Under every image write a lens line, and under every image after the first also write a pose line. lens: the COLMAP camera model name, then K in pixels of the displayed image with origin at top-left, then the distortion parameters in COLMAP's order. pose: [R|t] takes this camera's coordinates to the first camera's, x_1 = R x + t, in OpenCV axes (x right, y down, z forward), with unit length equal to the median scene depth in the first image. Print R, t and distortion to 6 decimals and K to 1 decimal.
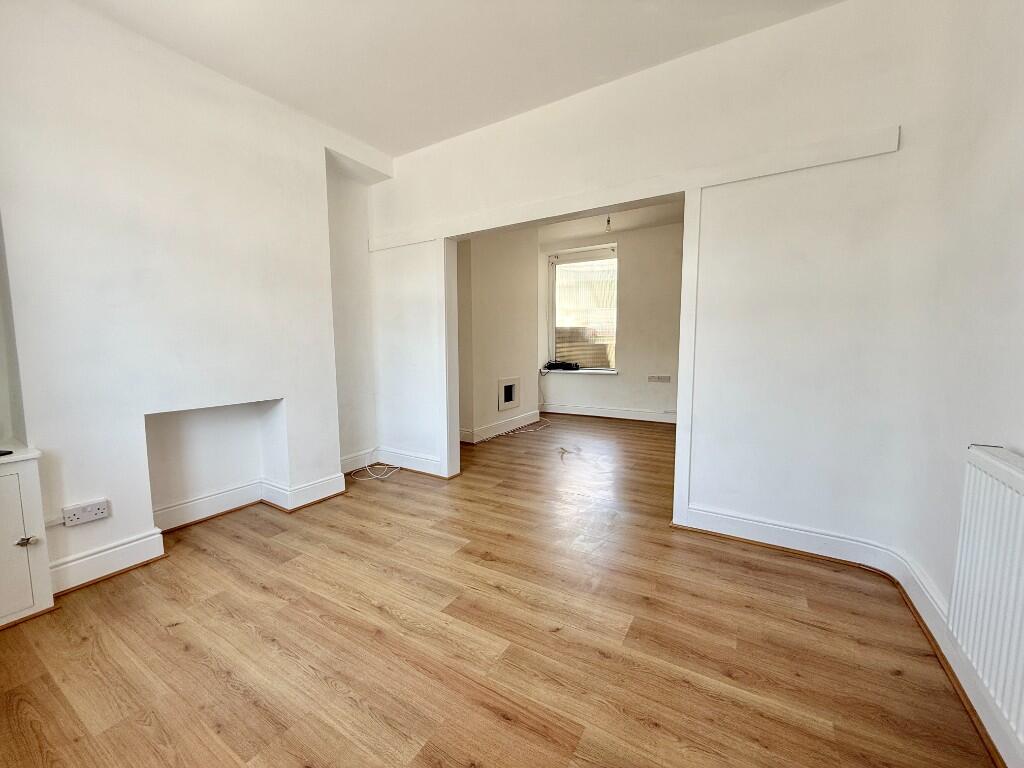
lens RADIAL K [[410.8, 0, 511.8], [0, 410.8, 383.7], [0, 0, 1]] dist [0.001565, -0.000064]
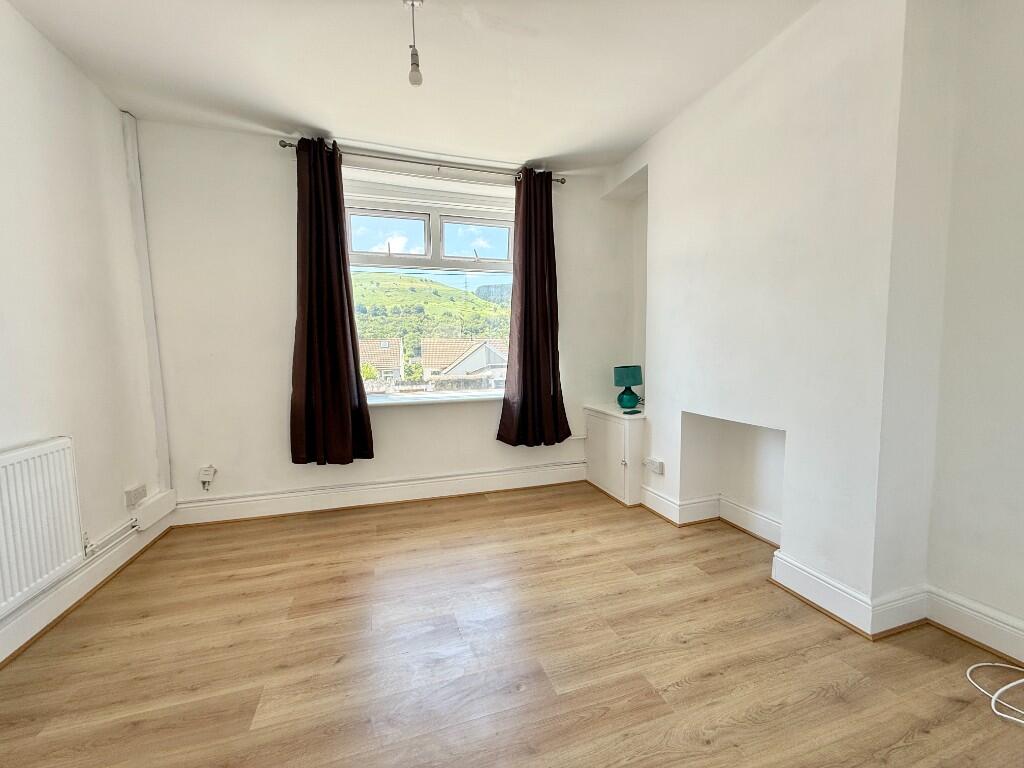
lens RADIAL K [[410.8, 0, 509.9], [0, 410.8, 385.5], [0, 0, 1]] dist [0.001565, -0.000064]
pose [[-0.664434, 0.077310, -0.743338, 0.203780], [-0.049561, 0.987887, 0.147045, -0.083547], [0.745702, 0.134542, -0.652554, 0.731904]]
